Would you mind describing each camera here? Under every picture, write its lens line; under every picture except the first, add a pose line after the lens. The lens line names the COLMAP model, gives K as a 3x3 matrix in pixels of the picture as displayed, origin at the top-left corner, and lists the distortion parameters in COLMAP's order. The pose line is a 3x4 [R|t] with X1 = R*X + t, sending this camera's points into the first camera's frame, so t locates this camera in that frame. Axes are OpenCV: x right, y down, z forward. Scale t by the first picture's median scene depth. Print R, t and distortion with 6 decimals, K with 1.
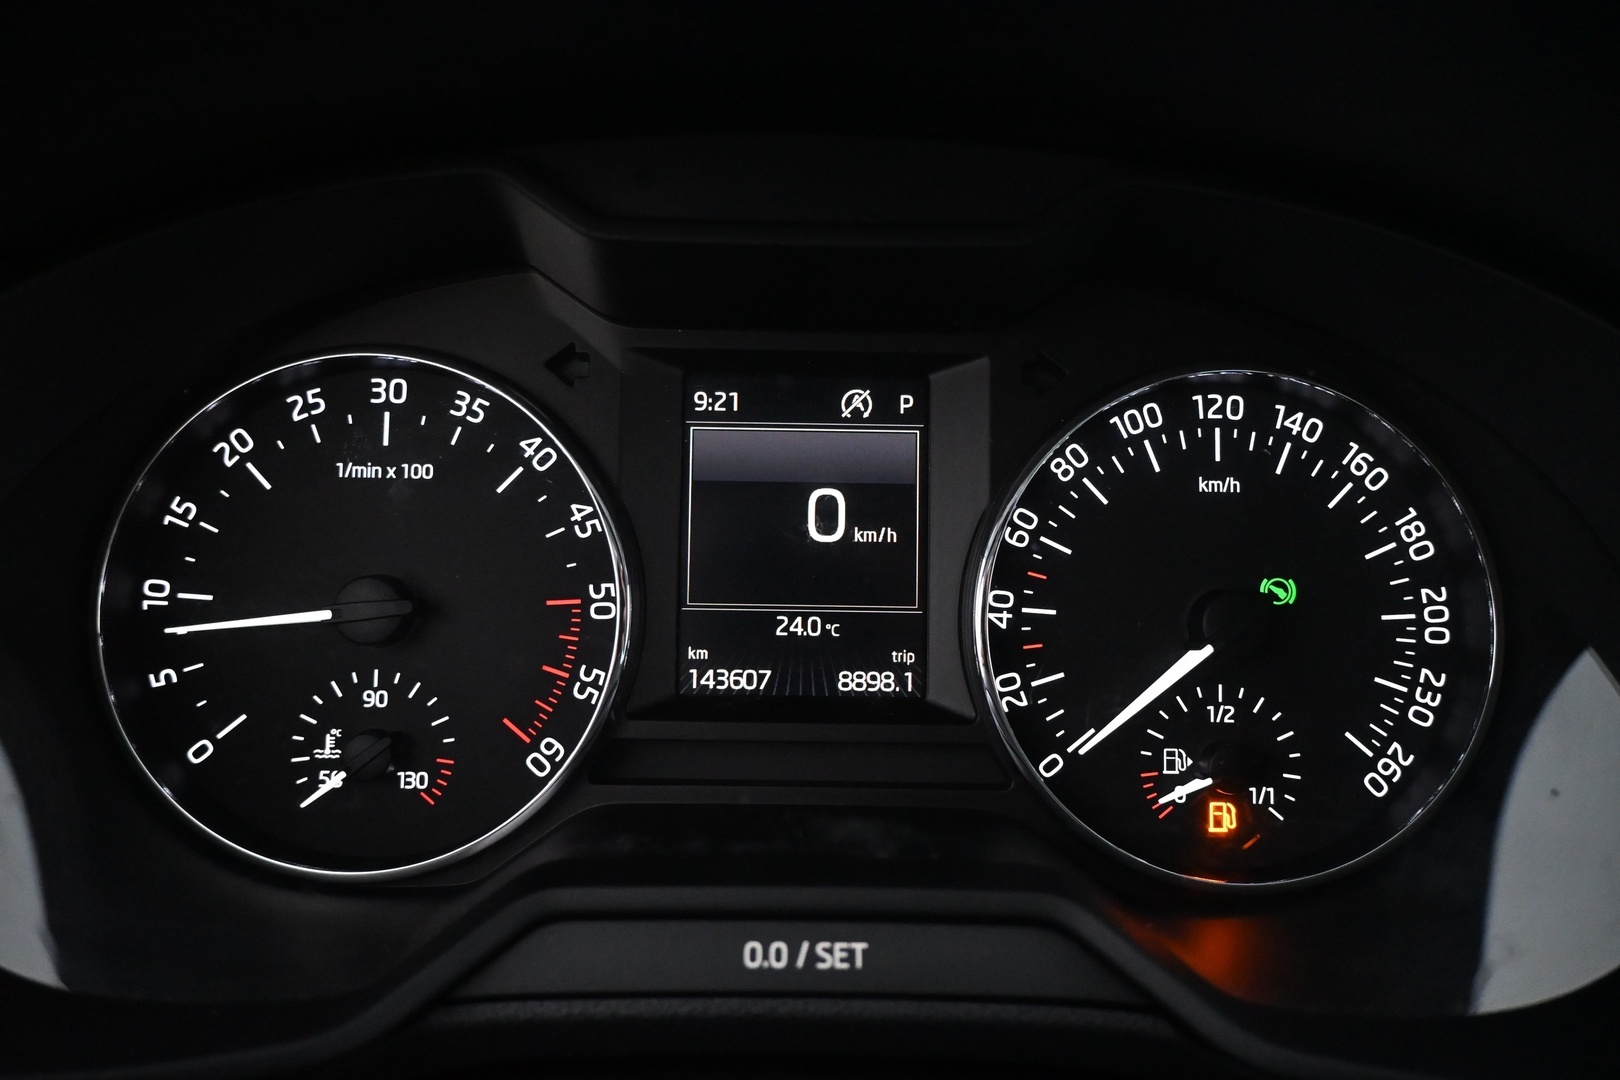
lens RADIAL K [[1145.8, 0, 814.8], [0, 1145.8, 535.2], [0, 0, 1]] dist [-0.008664, 0.003943]
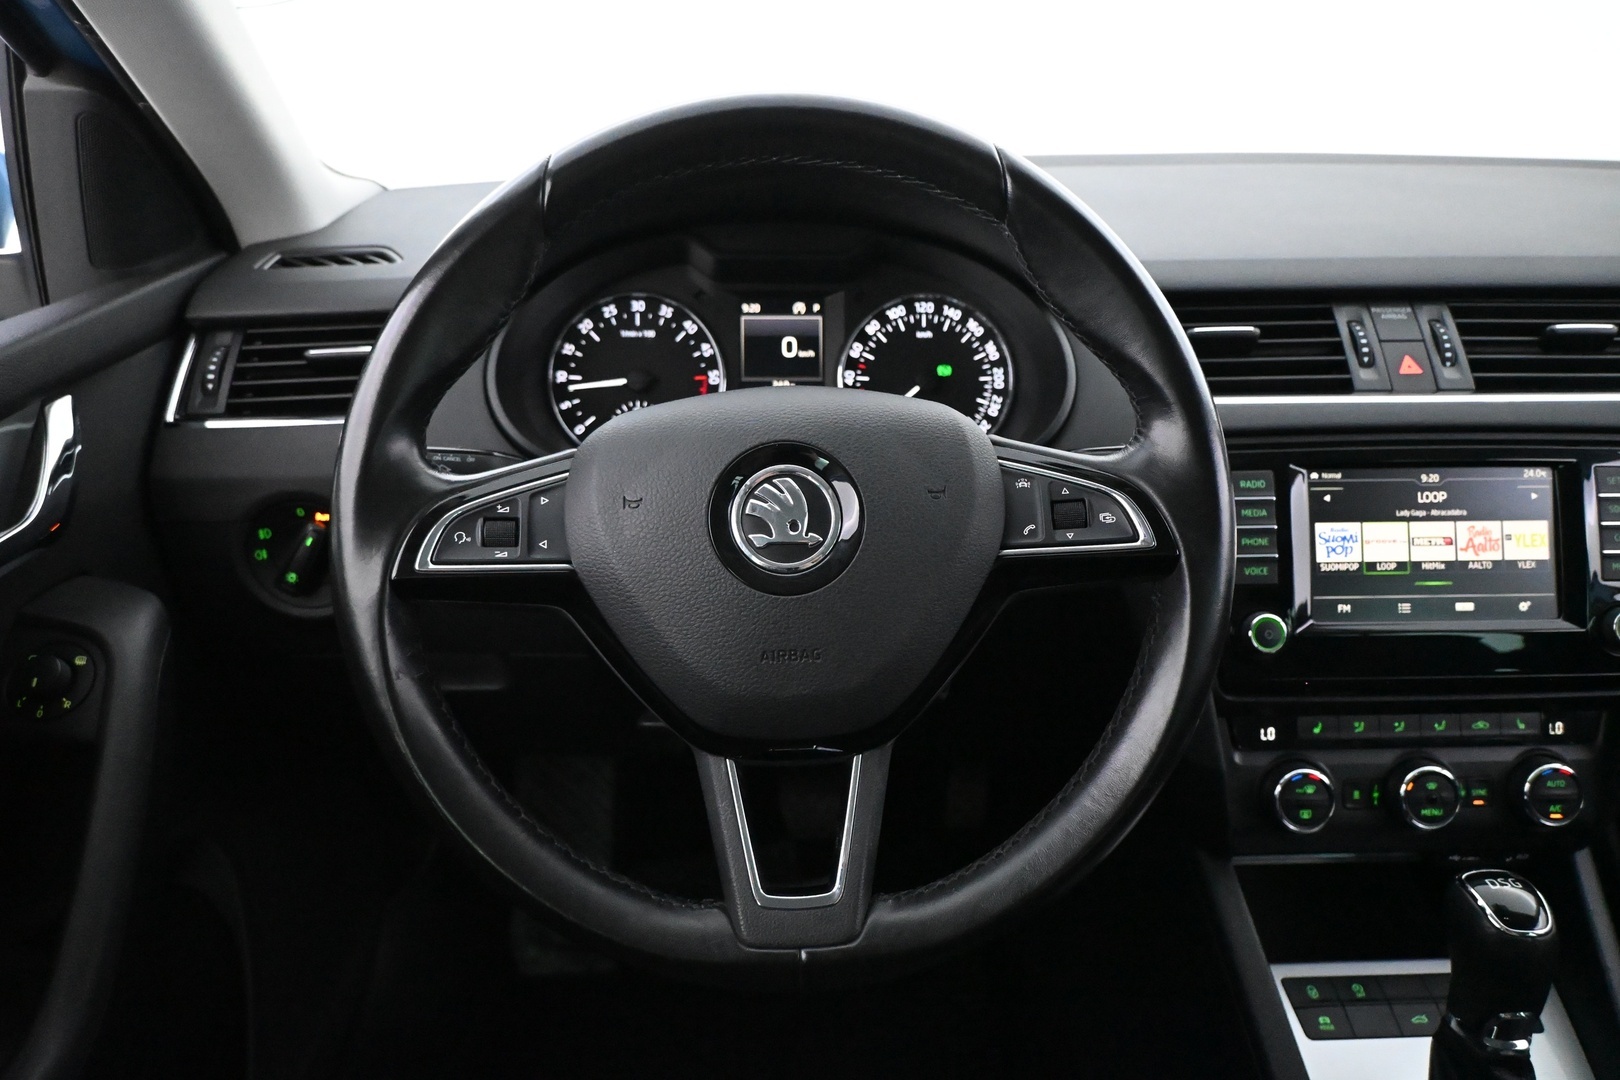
lens RADIAL K [[1145.8, 0, 822.3], [0, 1145.8, 532.4], [0, 0, 1]] dist [-0.008664, 0.003943]
pose [[0.999479, -0.020230, 0.025149, 0.010725], [0.018886, 0.998438, 0.052581, 0.303709], [-0.026174, -0.052078, 0.998300, -1.945723]]
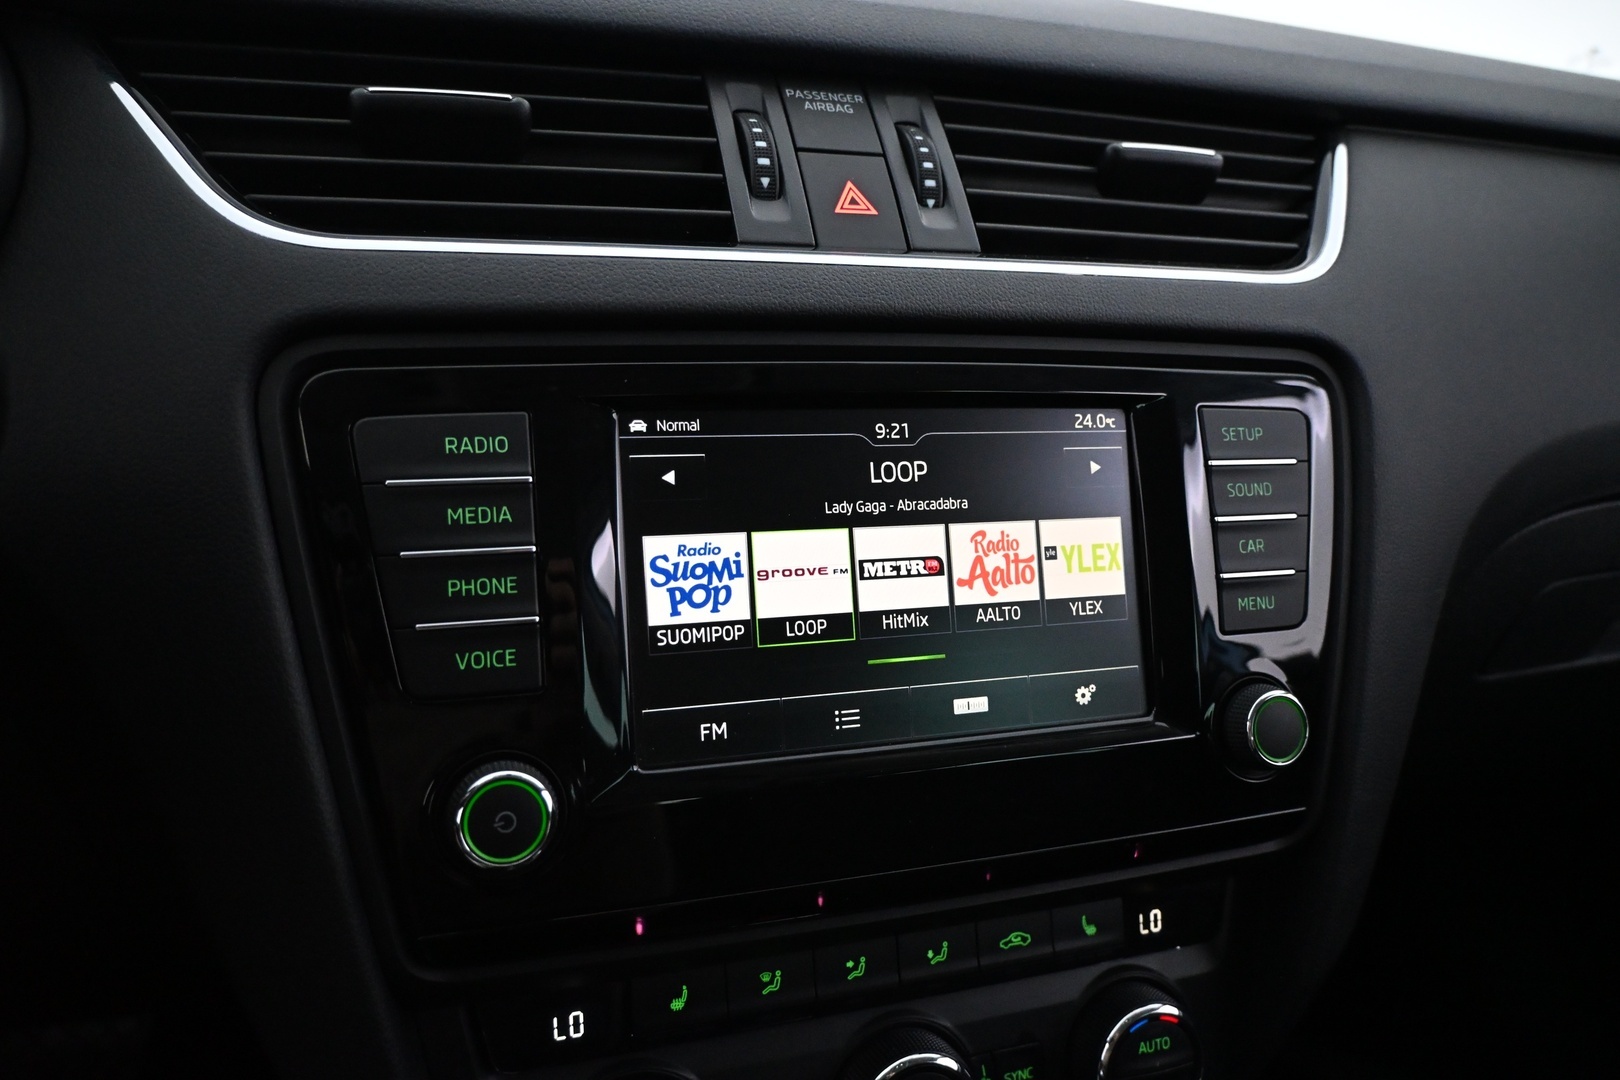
lens RADIAL K [[1145.8, 0, 817.1], [0, 1145.8, 536.4], [0, 0, 1]] dist [-0.008664, 0.003943]
pose [[0.947241, -0.049909, 0.316613, 0.980139], [0.037104, 0.998236, 0.046349, 0.393276], [-0.318368, -0.032156, 0.947422, -0.524377]]
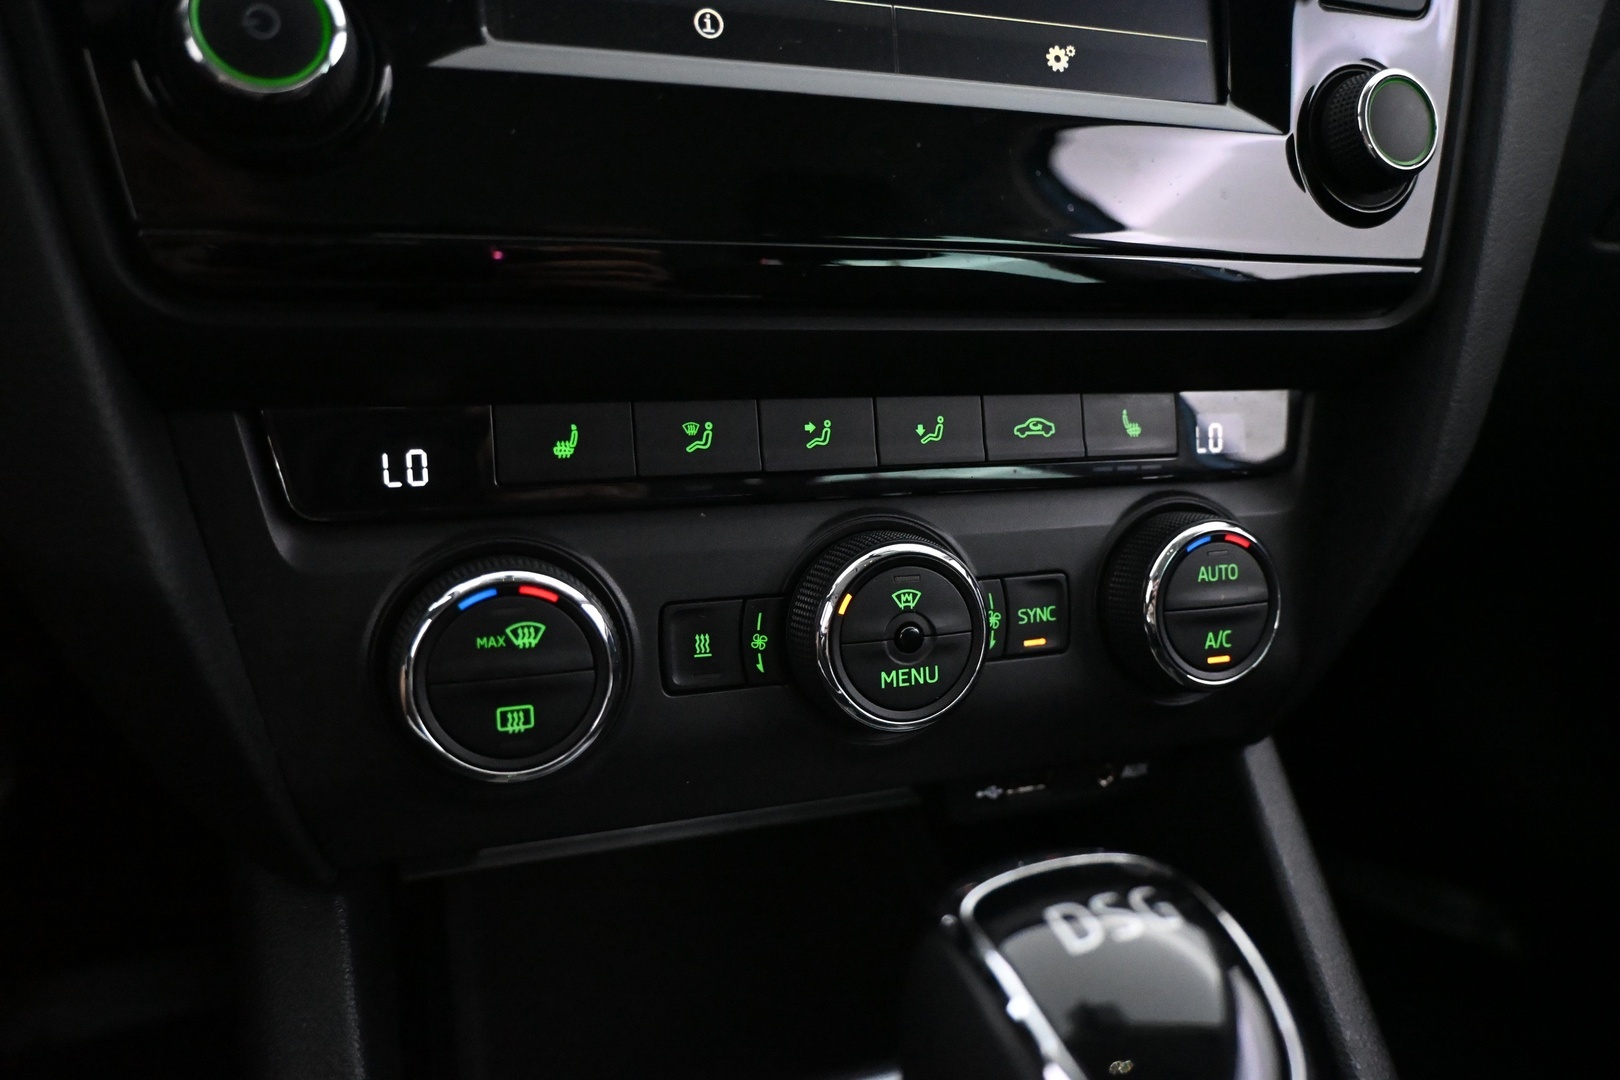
lens RADIAL K [[1145.8, 0, 821.3], [0, 1145.8, 539.0], [0, 0, 1]] dist [-0.008664, 0.003943]
pose [[0.940735, -0.069347, 0.331977, 1.085221], [0.033782, 0.993164, 0.111736, 0.887864], [-0.337456, -0.093899, 0.936646, -0.234930]]
